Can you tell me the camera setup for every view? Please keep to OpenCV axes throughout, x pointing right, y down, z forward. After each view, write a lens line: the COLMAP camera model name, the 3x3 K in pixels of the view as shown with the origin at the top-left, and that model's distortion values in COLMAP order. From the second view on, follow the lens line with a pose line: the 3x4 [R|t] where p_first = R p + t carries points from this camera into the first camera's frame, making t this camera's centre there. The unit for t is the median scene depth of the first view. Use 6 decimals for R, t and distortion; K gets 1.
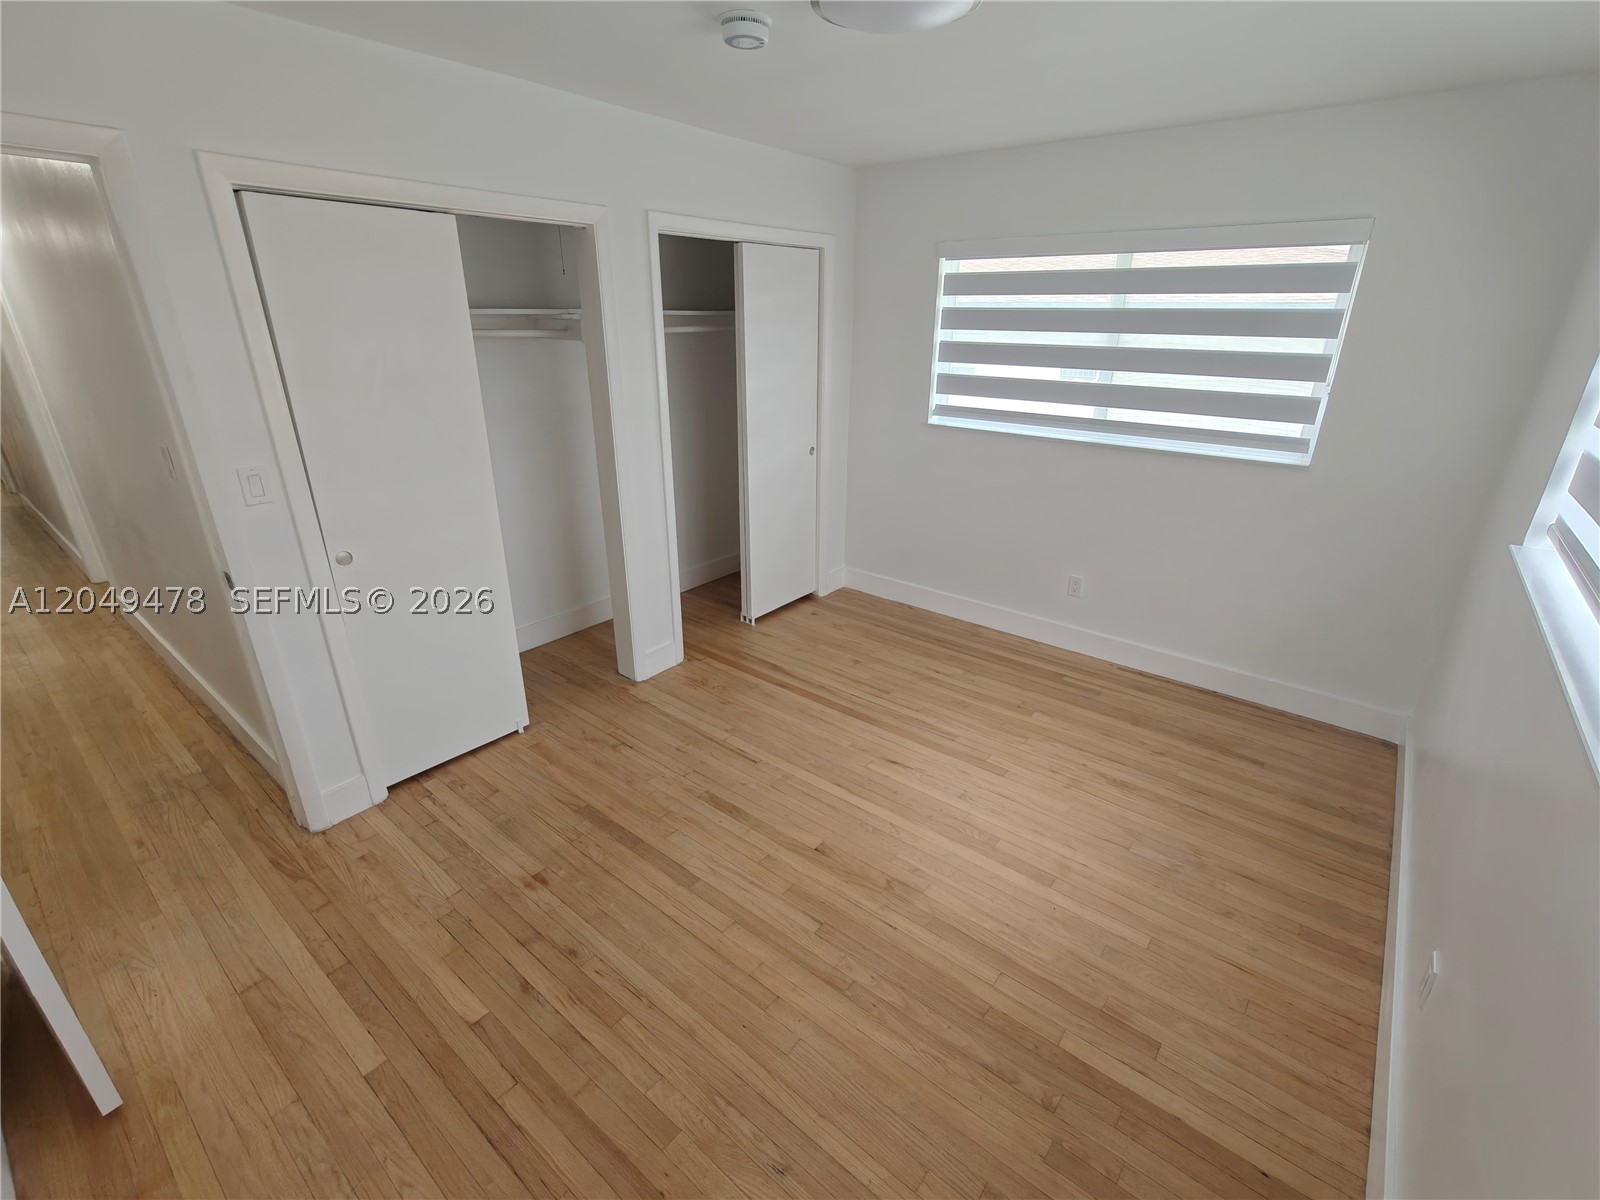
lens RADIAL K [[722.0, 0, 807.6], [0, 722.0, 600.9], [0, 0, 1]] dist [-0.000053, 0.000370]
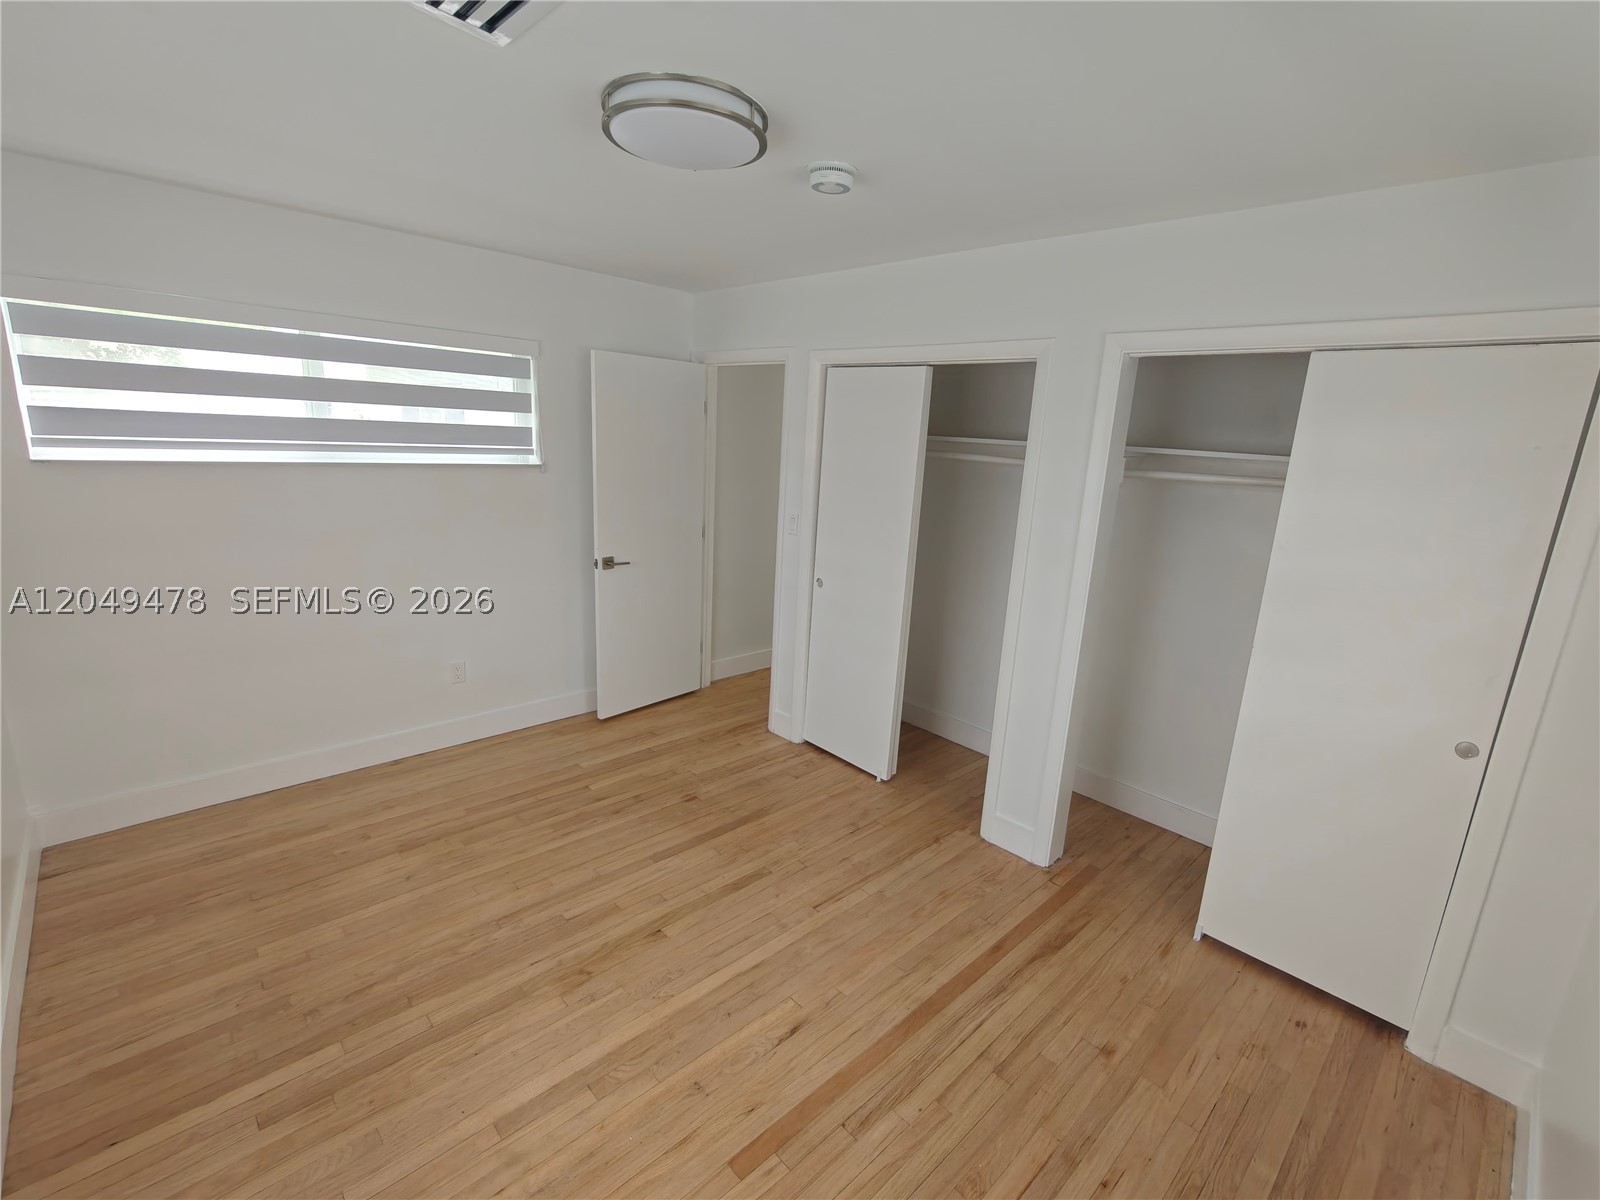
lens RADIAL K [[722.0, 0, 800.0], [0, 722.0, 596.6], [0, 0, 1]] dist [-0.000053, 0.000370]
pose [[-0.136835, 0.210815, -0.967901, 0.884052], [-0.422691, 0.871248, 0.249520, -0.405726], [0.895884, 0.443266, -0.030107, 1.028881]]
